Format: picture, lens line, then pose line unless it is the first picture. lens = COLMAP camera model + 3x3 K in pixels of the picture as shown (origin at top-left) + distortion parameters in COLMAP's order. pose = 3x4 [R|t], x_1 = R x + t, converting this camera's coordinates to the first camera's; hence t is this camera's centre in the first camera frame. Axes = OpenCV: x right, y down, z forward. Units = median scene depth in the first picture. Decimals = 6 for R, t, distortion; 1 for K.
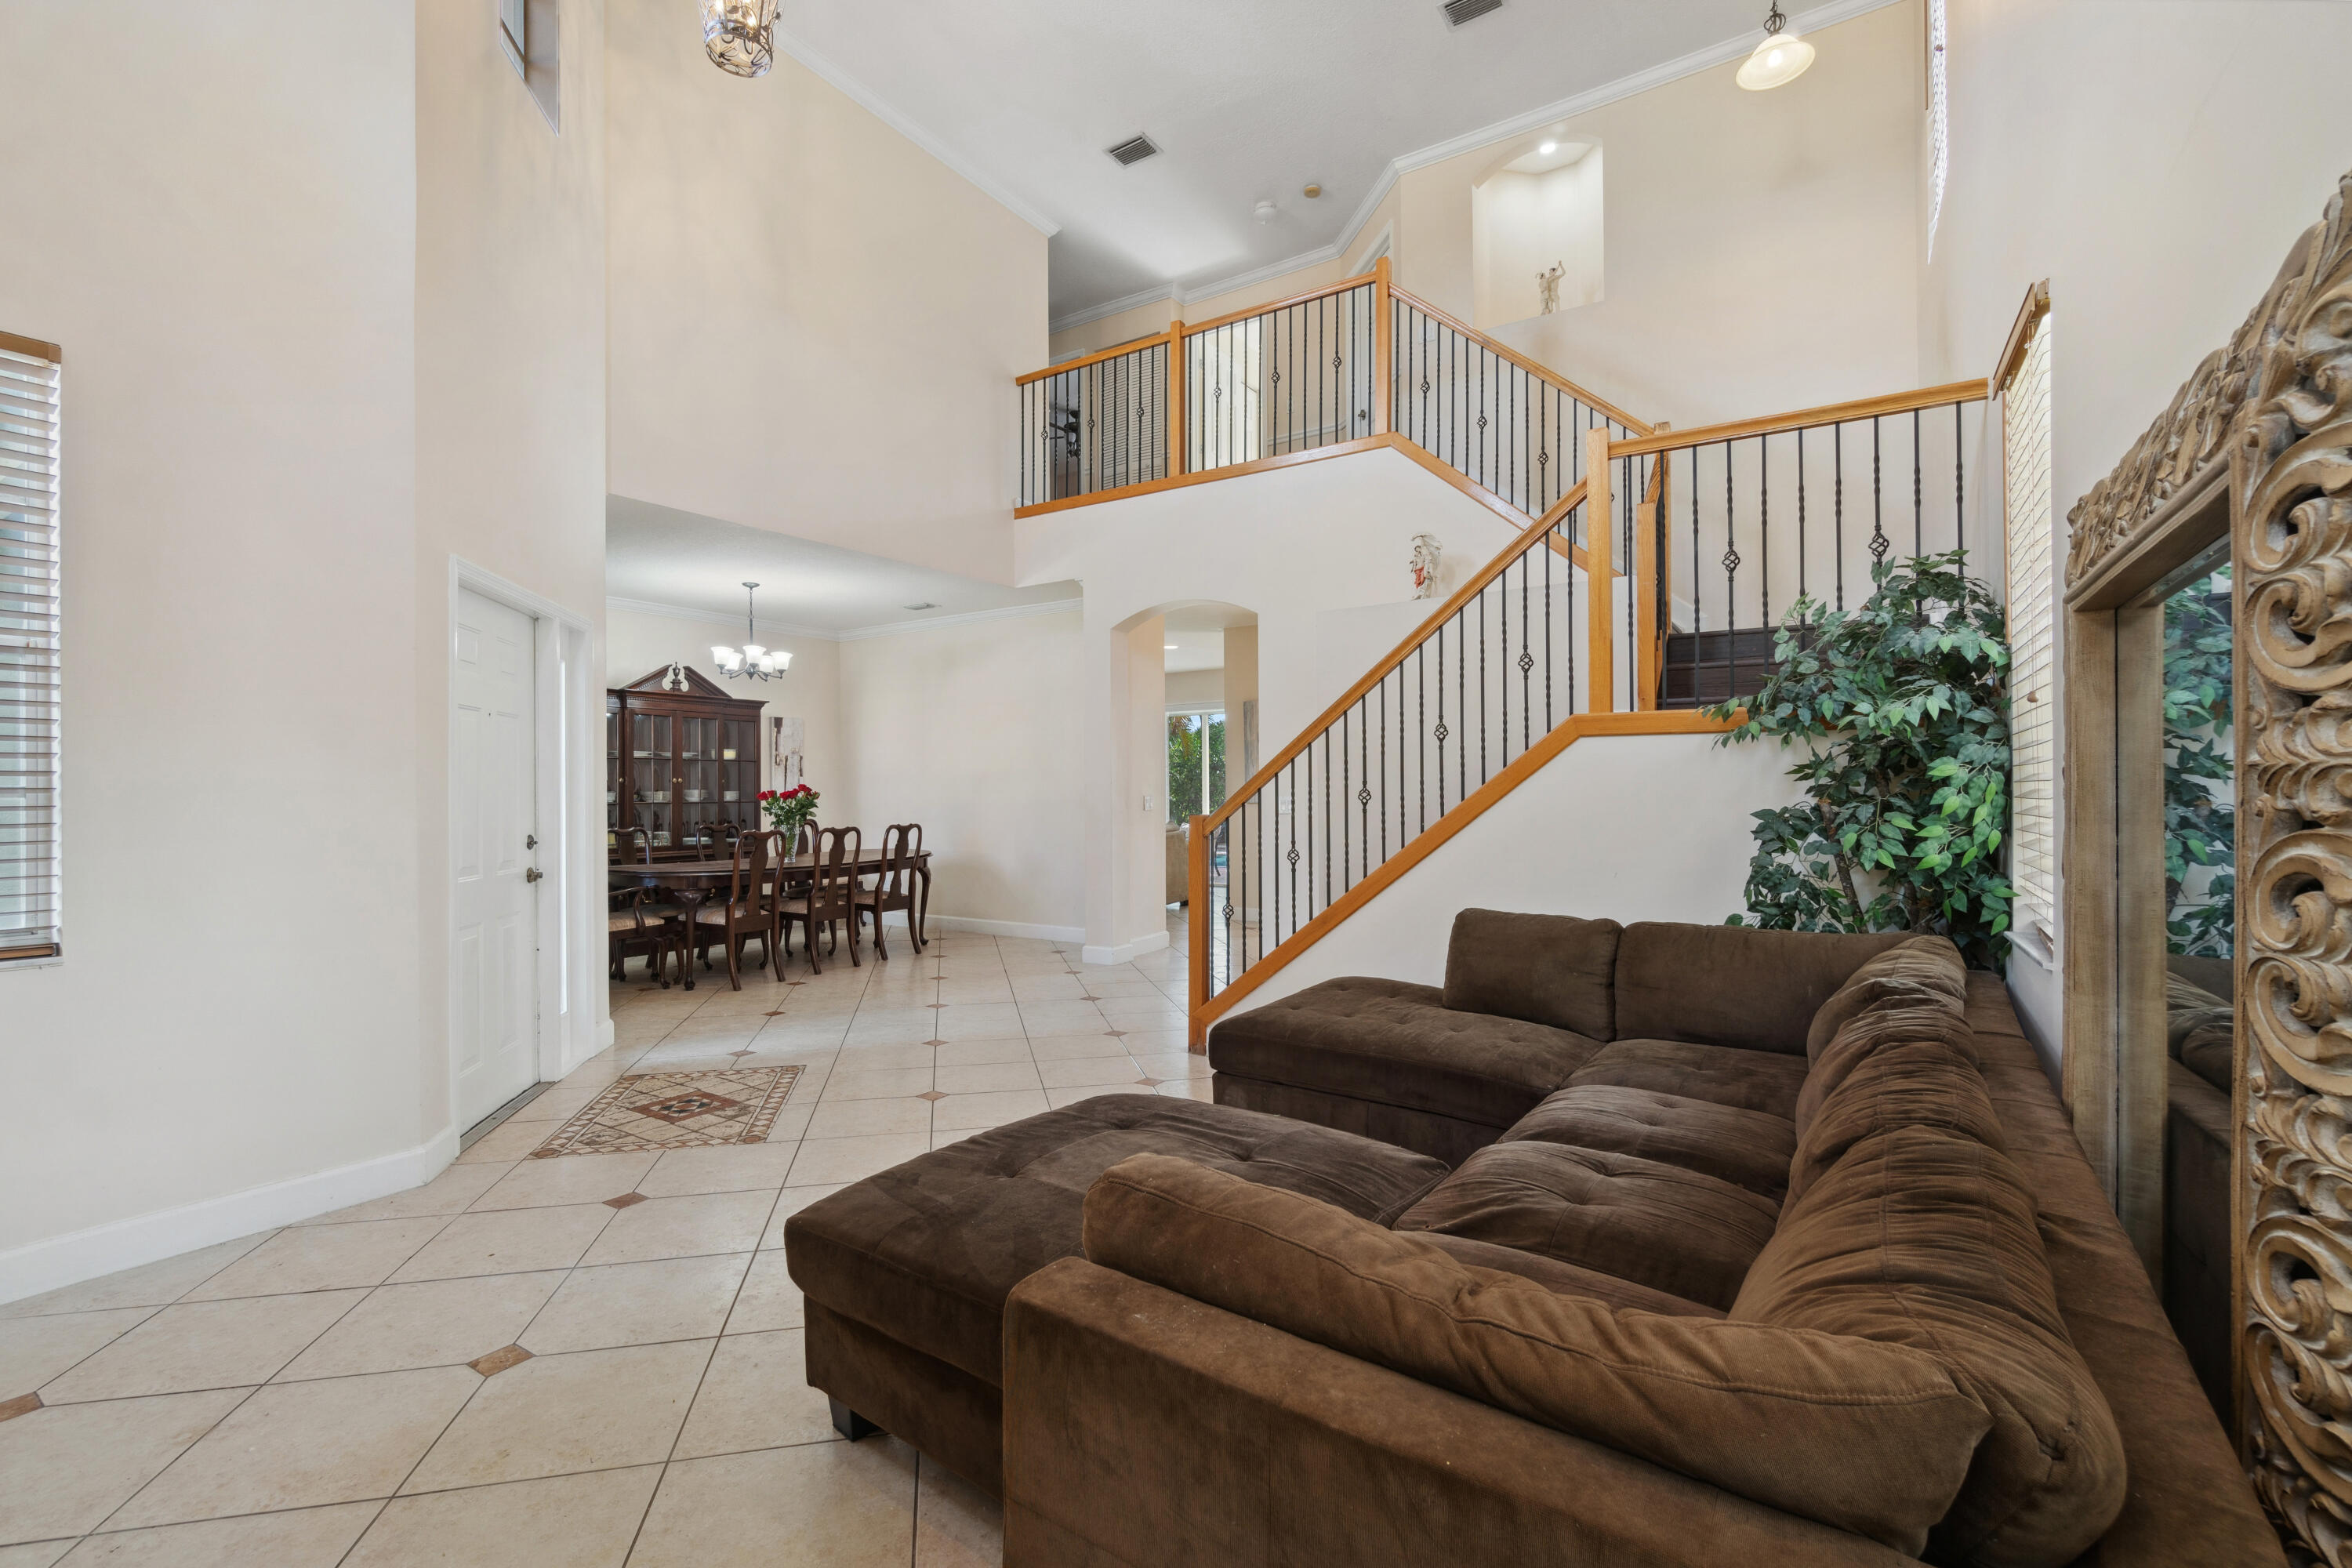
lens RADIAL K [[1050.3, 0, 1165.1], [0, 1050.3, 792.2], [0, 0, 1]] dist [-0.000694, 0.000107]
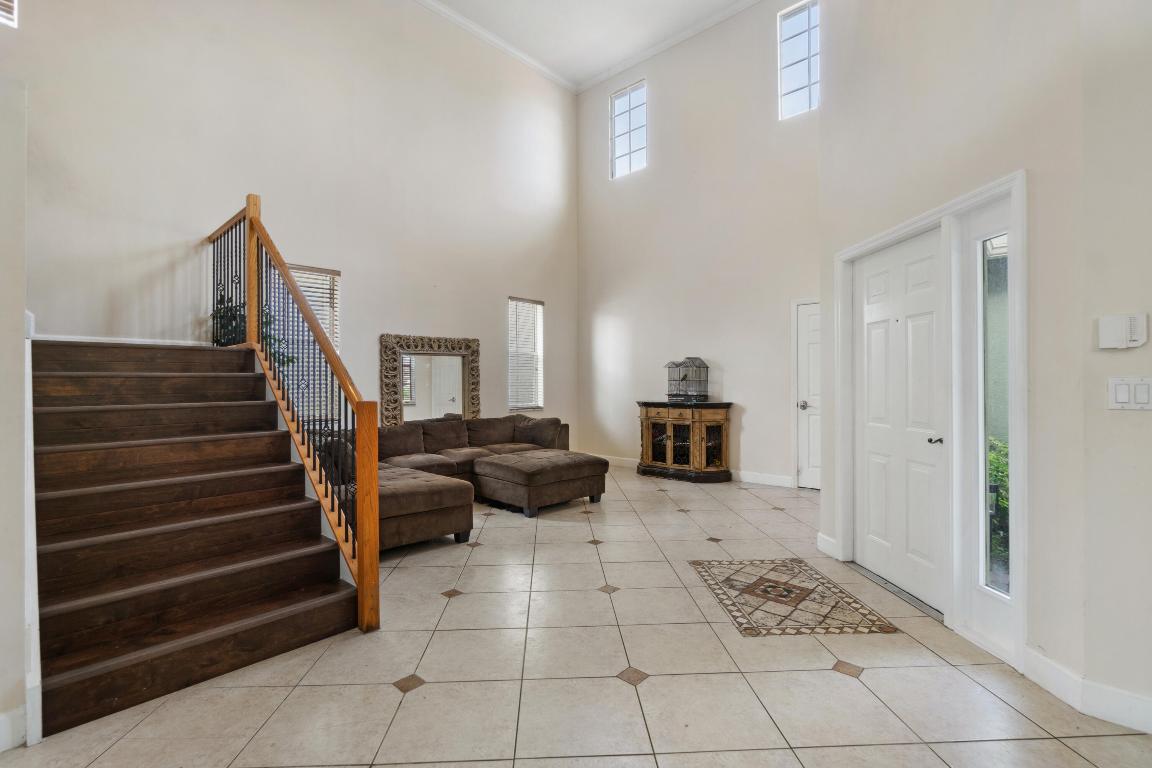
lens RADIAL K [[514.4, 0, 570.7], [0, 514.4, 388.0], [0, 0, 1]] dist [-0.000694, 0.000107]
pose [[-0.984182, 0.010174, 0.176868, -0.304460], [0.010489, 0.999945, 0.000847, 0.017968], [-0.176850, 0.002689, -0.984234, 1.730816]]
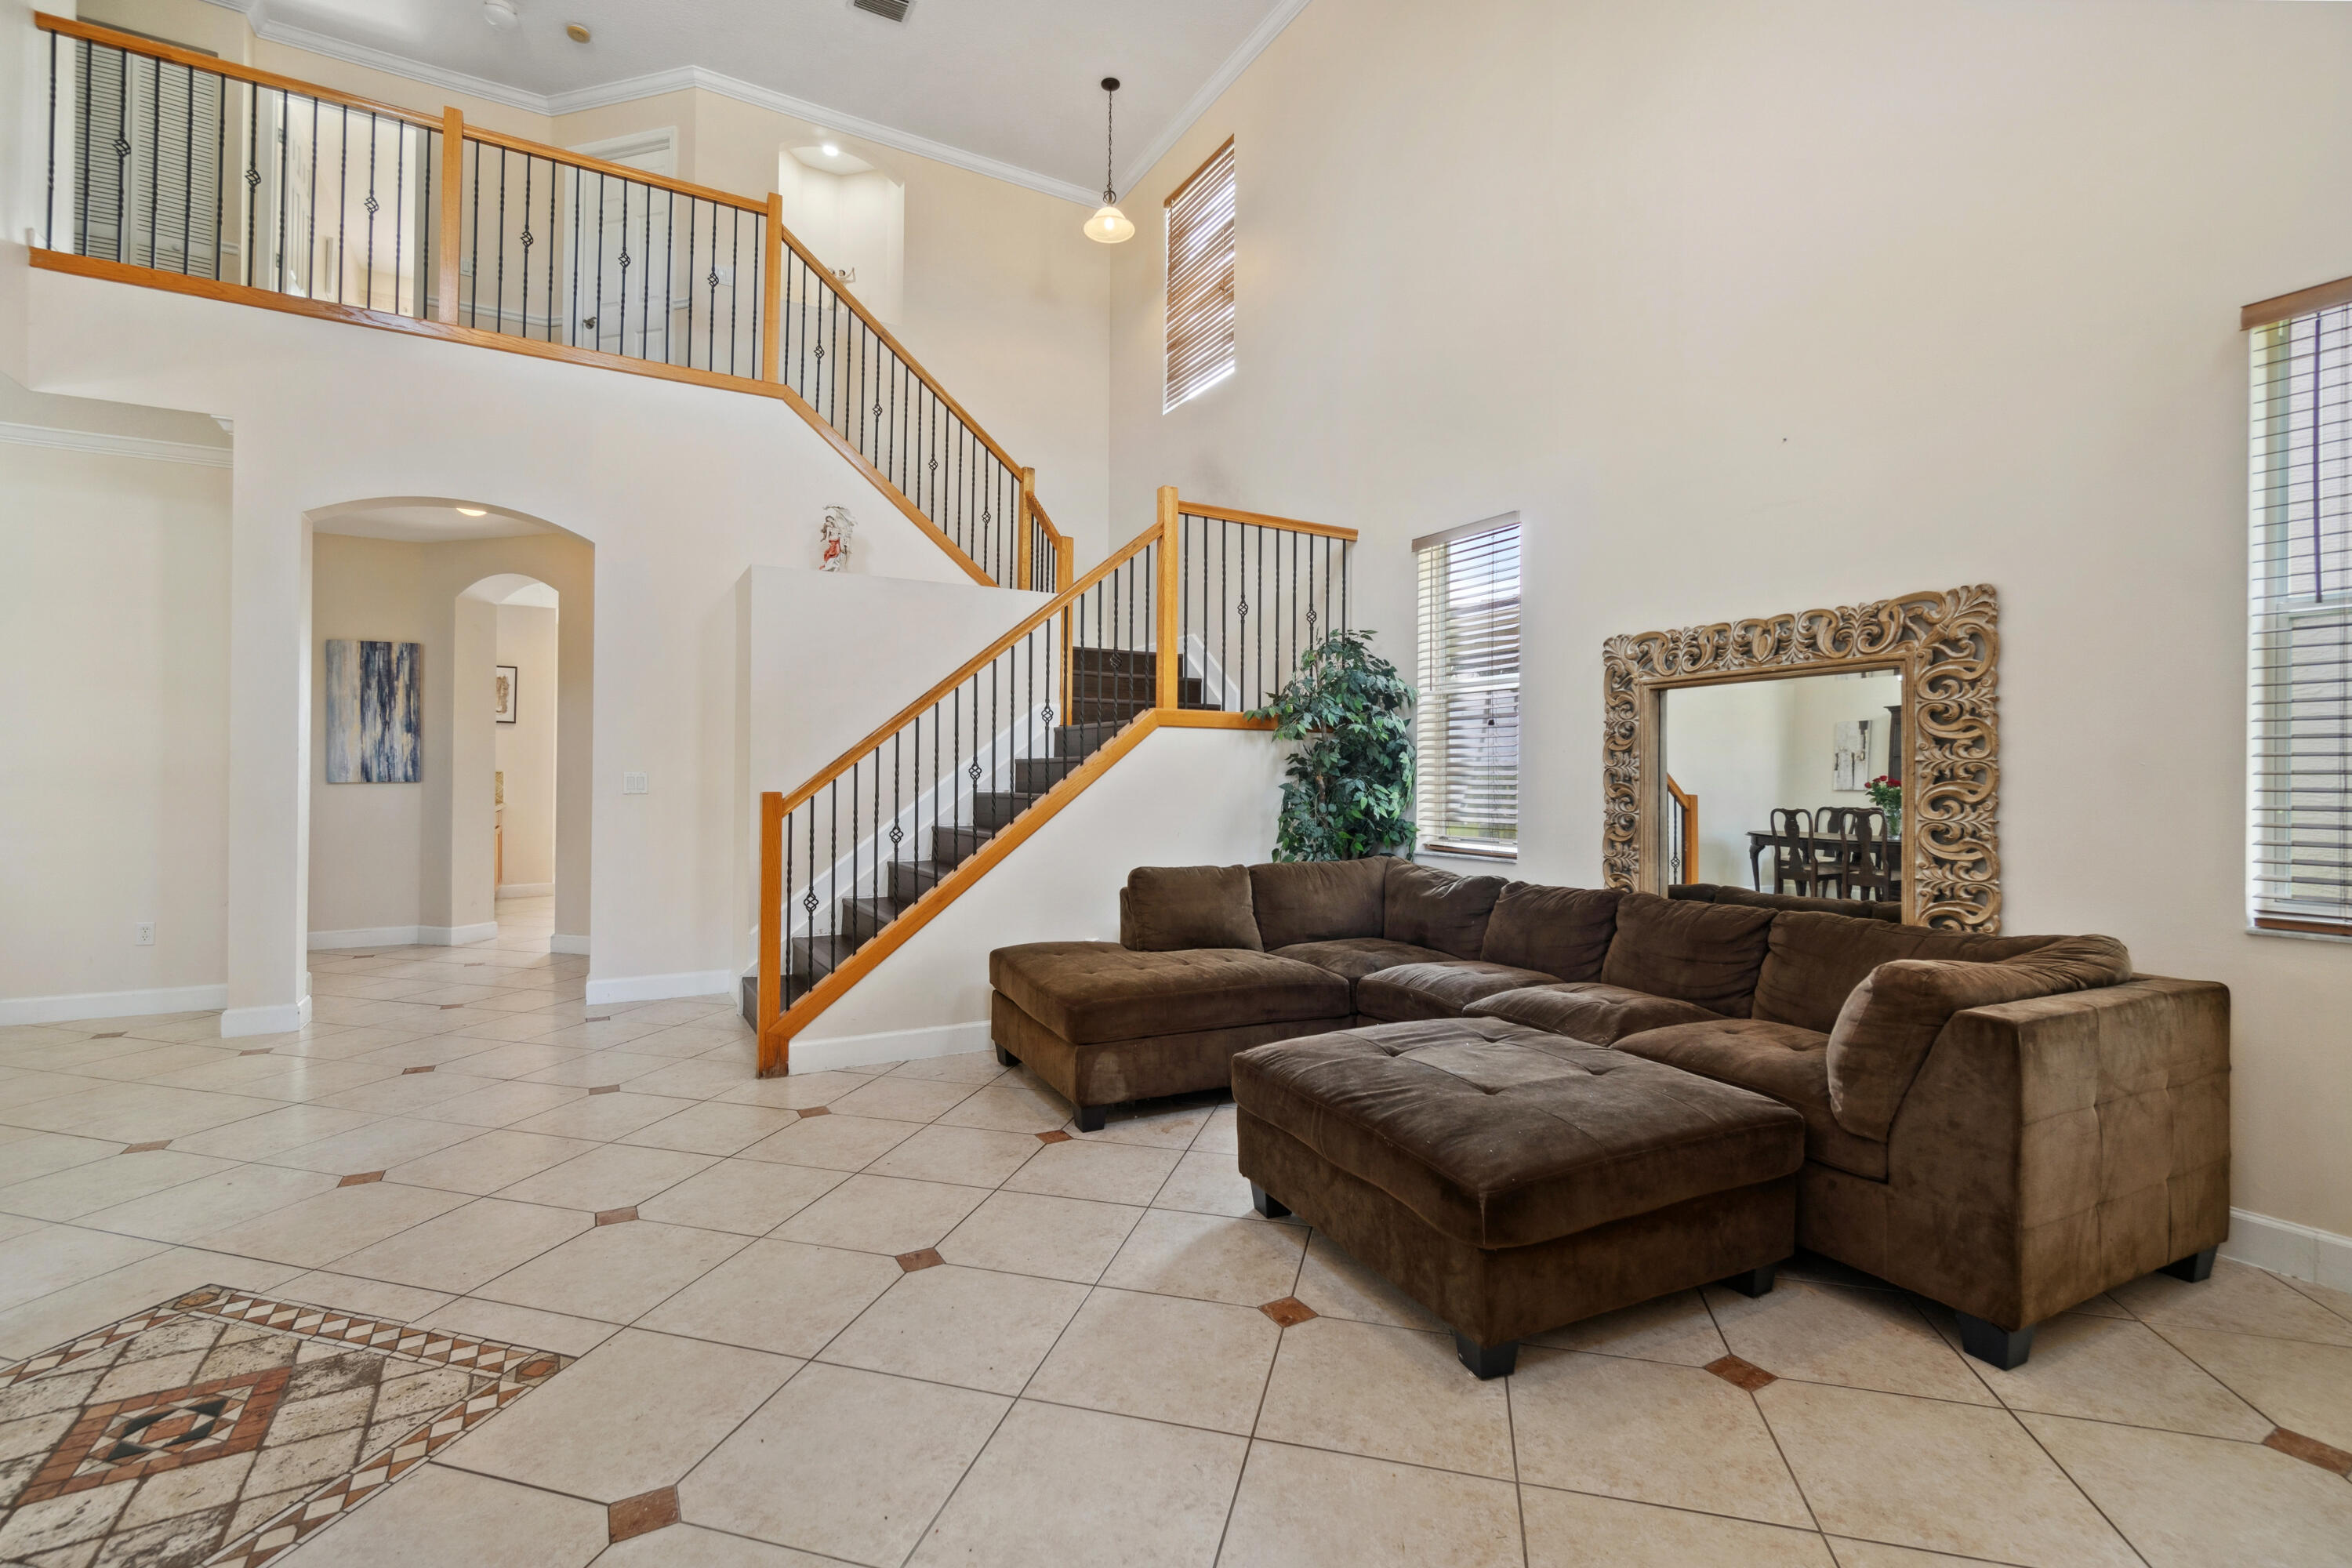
lens RADIAL K [[1019.2, 0, 1176.0], [0, 1019.2, 784.0], [0, 0, 1]] dist [-0.001279, -0.000168]
pose [[0.451725, 0.002966, 0.892152, -0.650910], [-0.008050, 0.999967, 0.000752, 0.014510], [-0.892121, -0.007521, 0.451735, 0.408476]]
